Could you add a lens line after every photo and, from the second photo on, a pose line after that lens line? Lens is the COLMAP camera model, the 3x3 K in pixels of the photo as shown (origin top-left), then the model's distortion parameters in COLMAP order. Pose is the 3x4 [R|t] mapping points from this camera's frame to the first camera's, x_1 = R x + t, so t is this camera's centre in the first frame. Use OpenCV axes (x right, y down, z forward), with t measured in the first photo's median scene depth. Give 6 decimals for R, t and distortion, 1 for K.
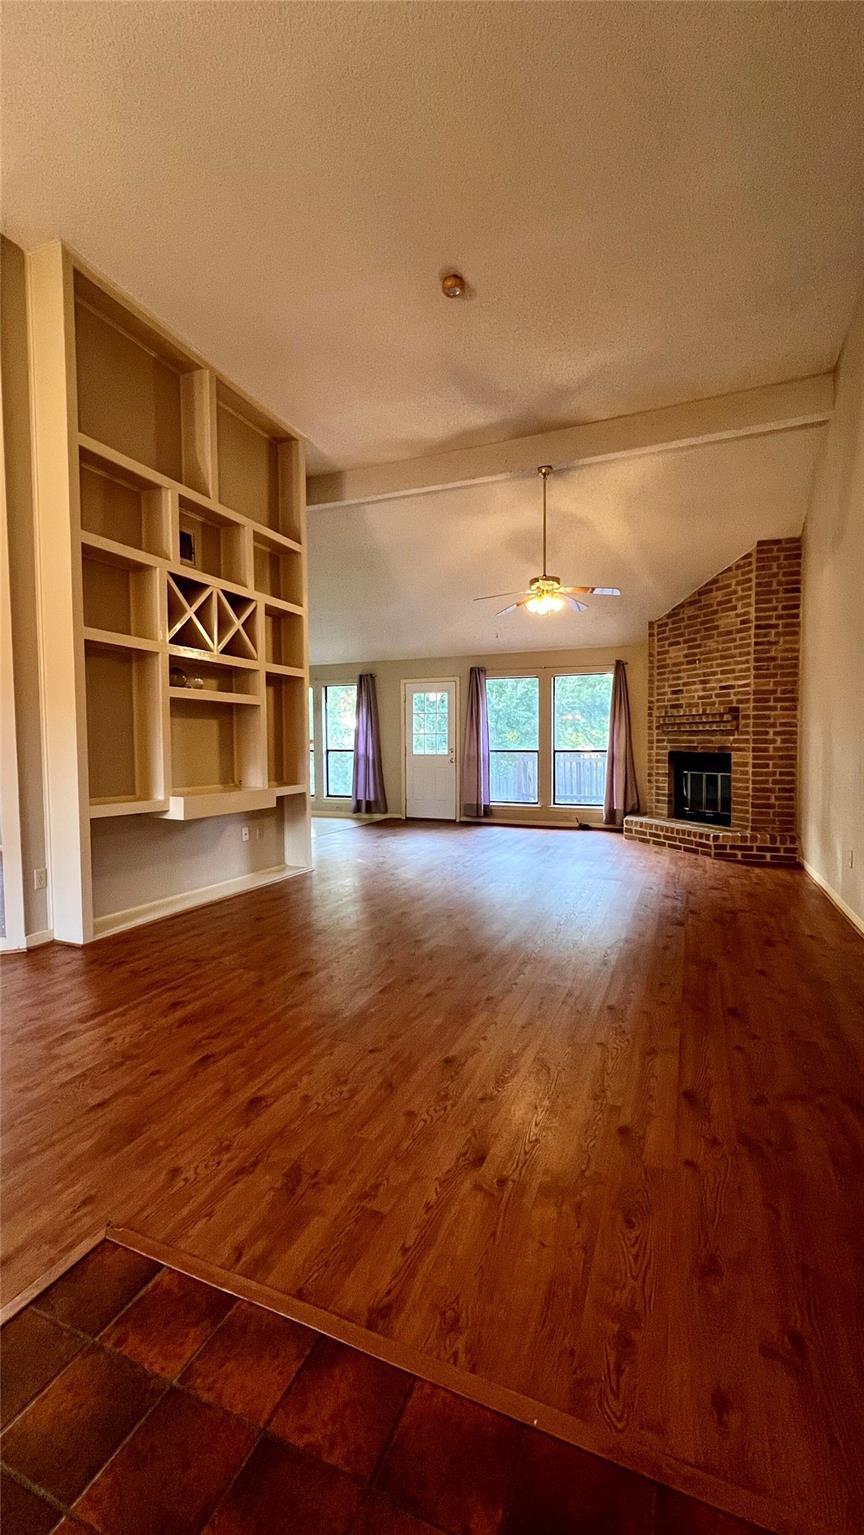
lens RADIAL K [[623.4, 0, 424.8], [0, 623.4, 766.1], [0, 0, 1]] dist [0.000869, 0.000086]
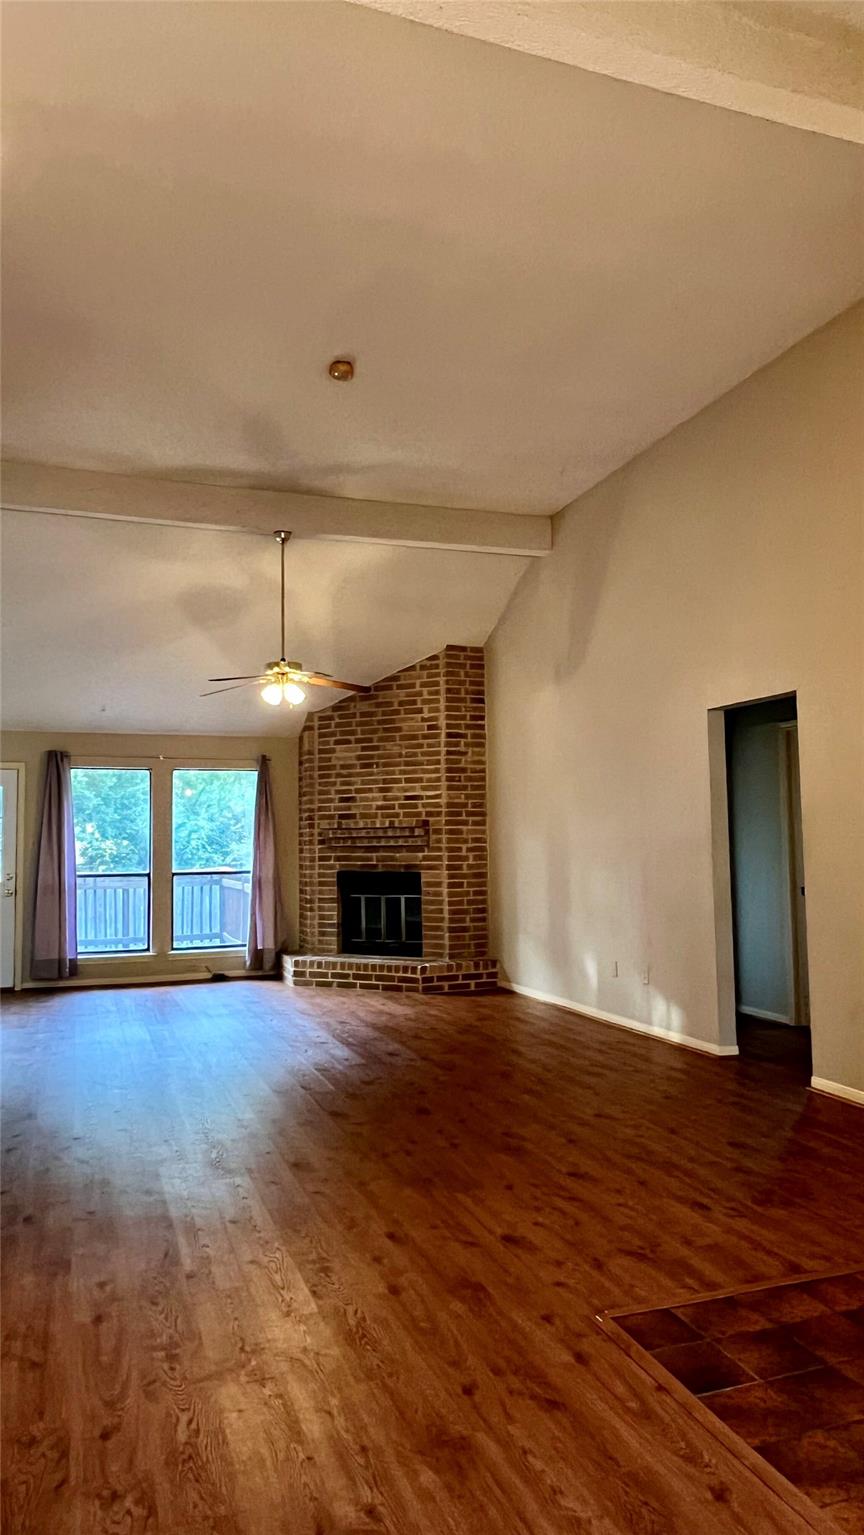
lens RADIAL K [[989.1, 0, 423.9], [0, 989.1, 768.8], [0, 0, 1]] dist [0.002371, -0.000807]
pose [[0.739846, 0.045750, 0.671219, -0.463354], [0.036749, 0.993448, -0.108220, -0.014470], [-0.671772, 0.104732, 0.733317, -0.048894]]
